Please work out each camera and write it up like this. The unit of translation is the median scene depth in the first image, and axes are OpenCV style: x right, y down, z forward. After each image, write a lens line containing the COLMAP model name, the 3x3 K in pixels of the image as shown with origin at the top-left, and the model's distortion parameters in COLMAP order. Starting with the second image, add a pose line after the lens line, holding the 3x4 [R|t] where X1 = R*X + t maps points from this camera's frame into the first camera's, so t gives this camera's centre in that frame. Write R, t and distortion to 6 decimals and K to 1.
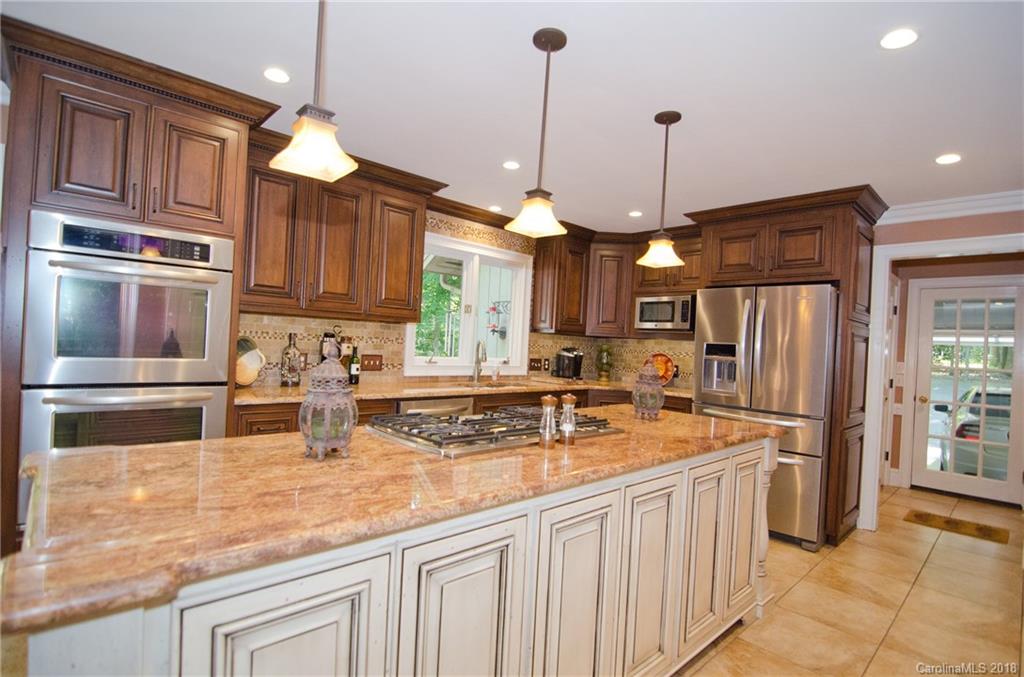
lens RADIAL K [[496.5, 0, 510.3], [0, 496.5, 342.6], [0, 0, 1]] dist [-0.008730, -0.001736]
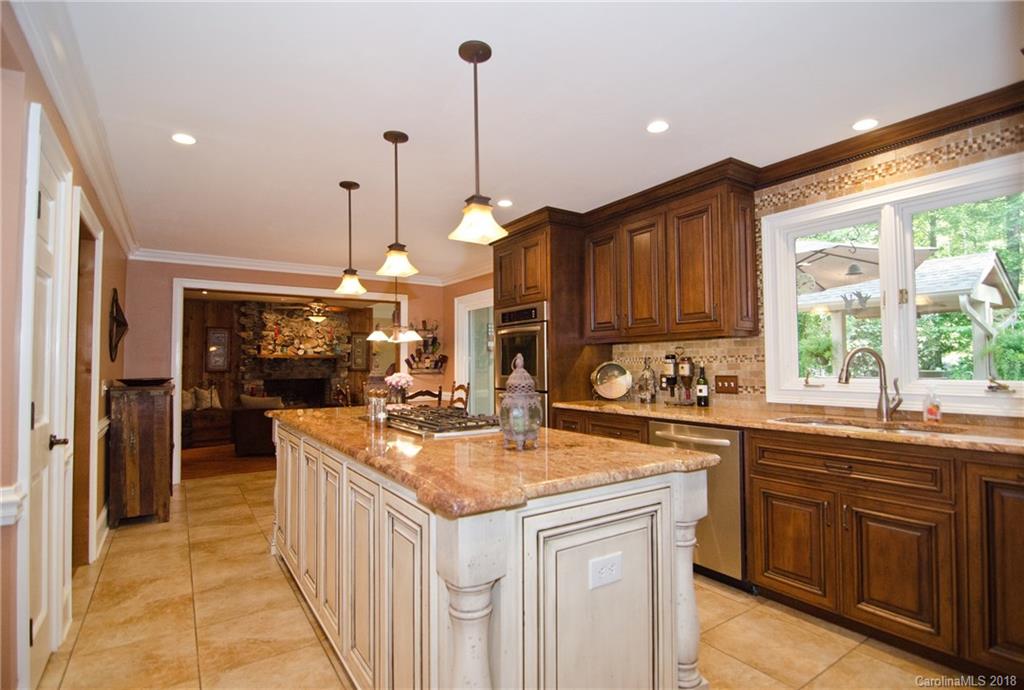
lens RADIAL K [[496.5, 0, 509.9], [0, 496.5, 347.8], [0, 0, 1]] dist [-0.008730, -0.001736]
pose [[-0.150055, -0.076641, -0.985703, 0.729567], [0.005778, 0.996906, -0.078391, 0.046457], [0.988661, -0.017459, -0.149148, 0.820788]]
